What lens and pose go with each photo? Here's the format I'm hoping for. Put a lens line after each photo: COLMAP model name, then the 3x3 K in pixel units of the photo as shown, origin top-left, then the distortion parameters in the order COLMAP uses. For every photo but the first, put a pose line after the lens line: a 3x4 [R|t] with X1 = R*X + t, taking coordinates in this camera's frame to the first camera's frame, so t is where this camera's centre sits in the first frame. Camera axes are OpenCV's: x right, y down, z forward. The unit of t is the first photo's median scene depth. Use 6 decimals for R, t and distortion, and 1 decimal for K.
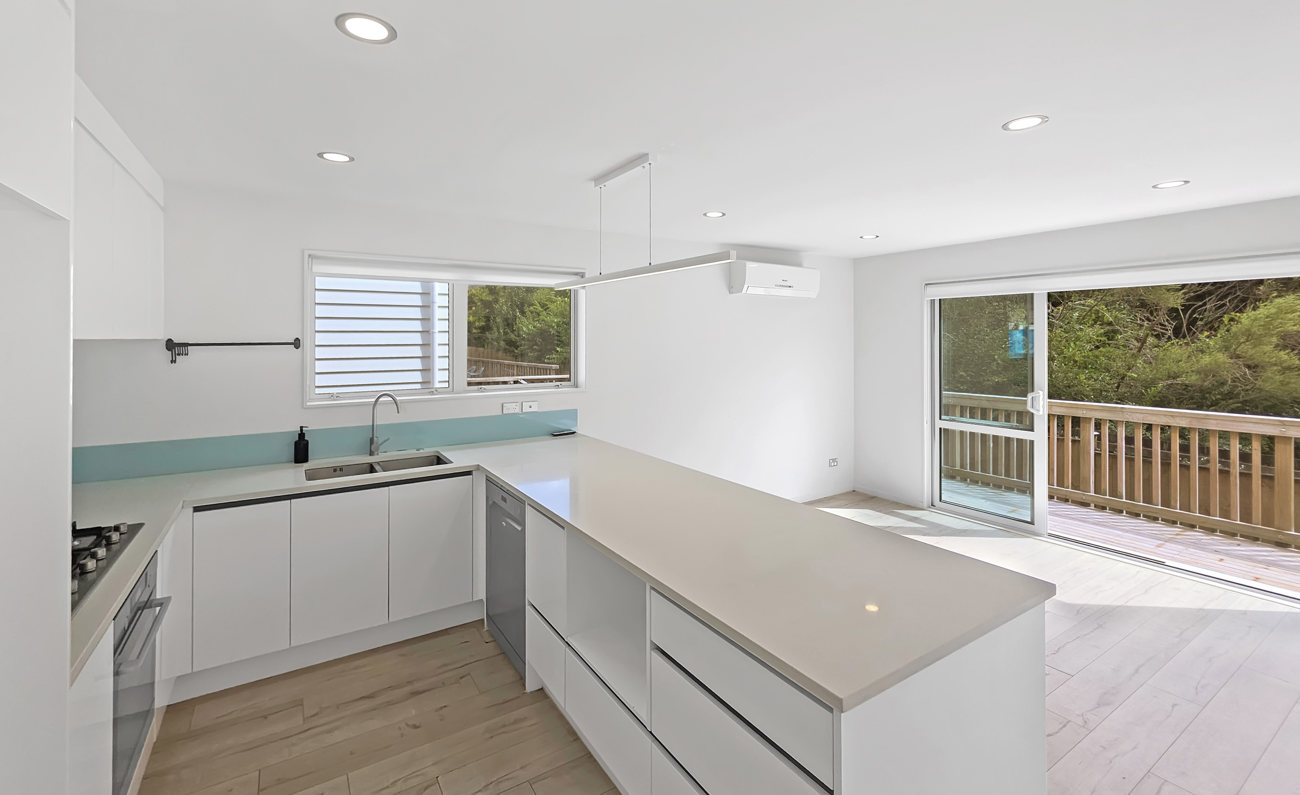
lens RADIAL K [[555.2, 0, 628.6], [0, 555.2, 335.6], [0, 0, 1]] dist [-0.000635, -0.000034]
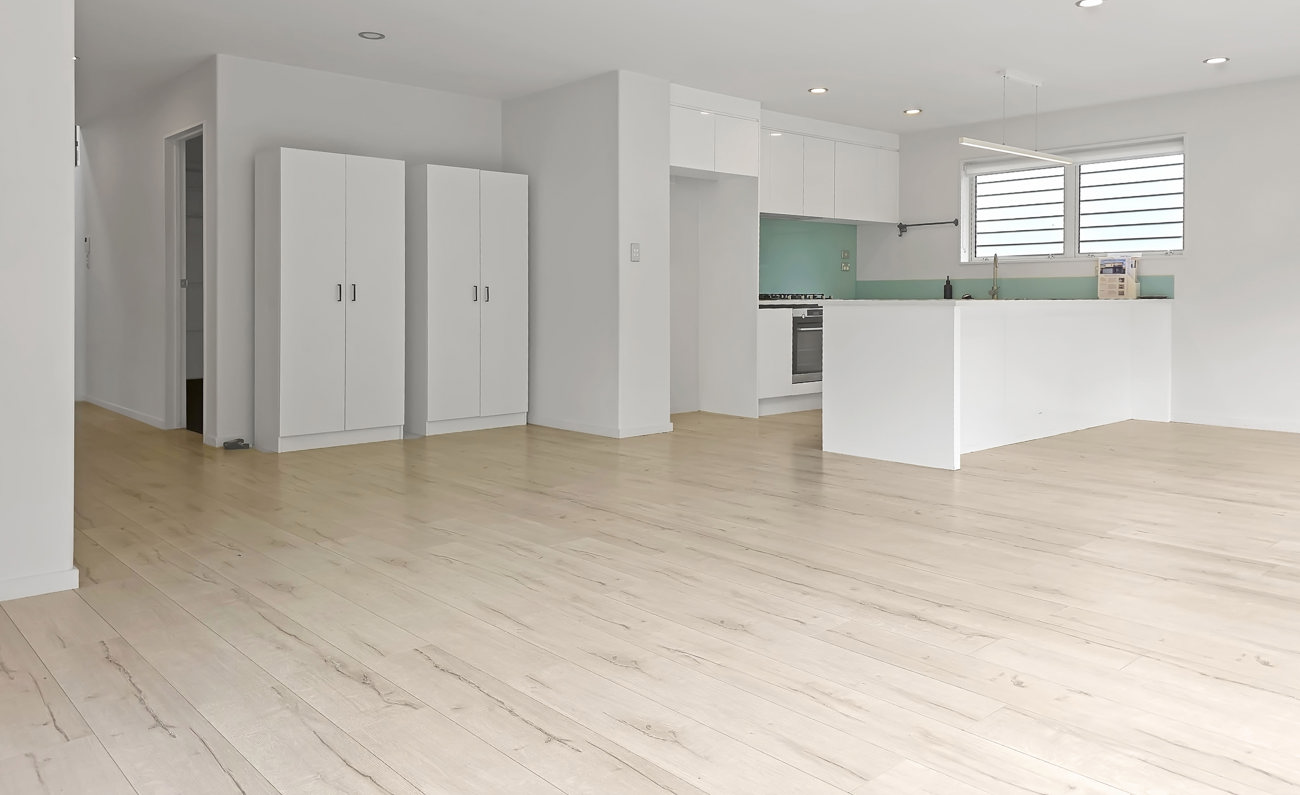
lens RADIAL K [[953.9, 0, 653.3], [0, 953.9, 319.3], [0, 0, 1]] dist [0.062951, -0.119125]
pose [[0.184389, 0.028034, -0.982453, 1.245749], [0.001100, 0.999587, 0.028730, 0.136799], [0.982853, -0.006378, 0.184282, -0.209301]]
